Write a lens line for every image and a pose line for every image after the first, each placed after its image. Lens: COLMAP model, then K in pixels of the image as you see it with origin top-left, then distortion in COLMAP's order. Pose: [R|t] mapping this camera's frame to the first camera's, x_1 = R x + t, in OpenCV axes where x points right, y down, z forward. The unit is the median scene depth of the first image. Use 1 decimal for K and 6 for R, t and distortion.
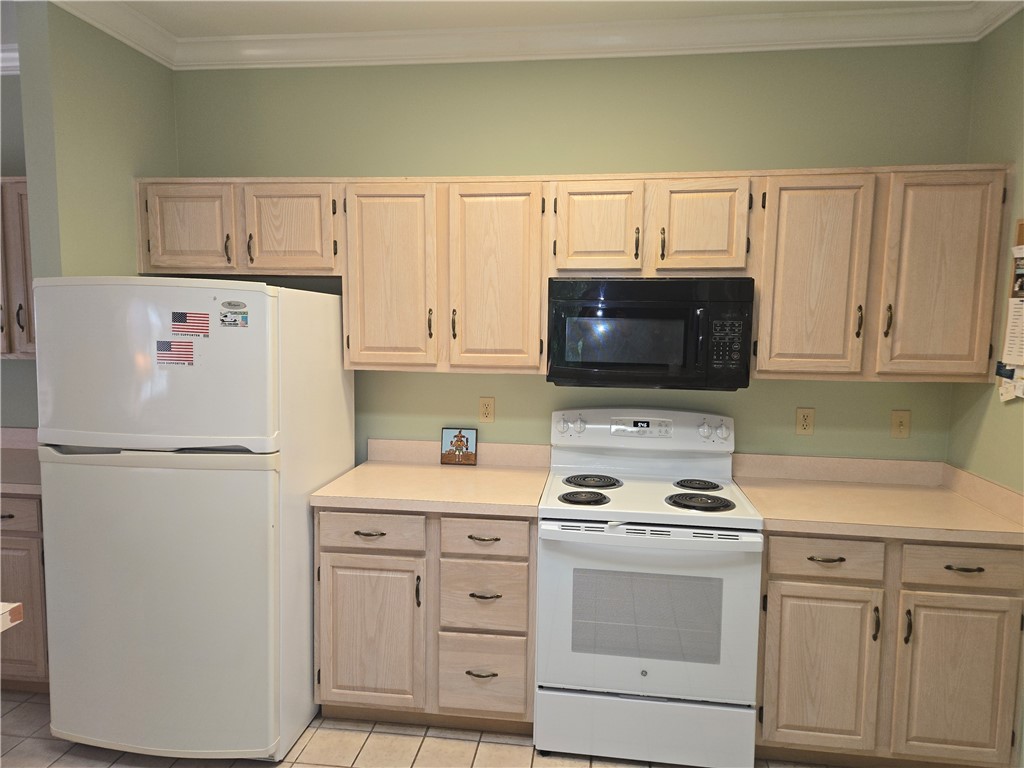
lens RADIAL K [[689.8, 0, 509.4], [0, 689.8, 392.9], [0, 0, 1]] dist [0.008617, -0.000513]
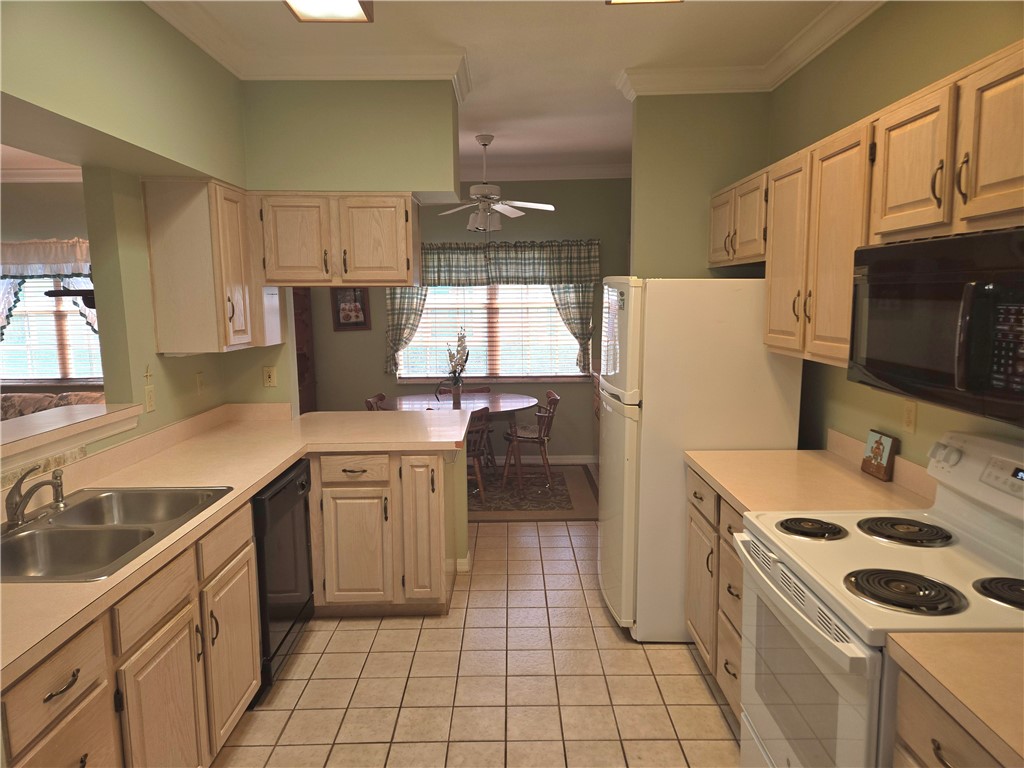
lens RADIAL K [[689.8, 0, 512.7], [0, 689.8, 378.1], [0, 0, 1]] dist [0.008617, -0.000513]
pose [[0.139769, 0.102812, -0.984832, 0.779443], [-0.087288, 0.992002, 0.091173, -0.058690], [0.986329, 0.073221, 0.147625, 0.511921]]
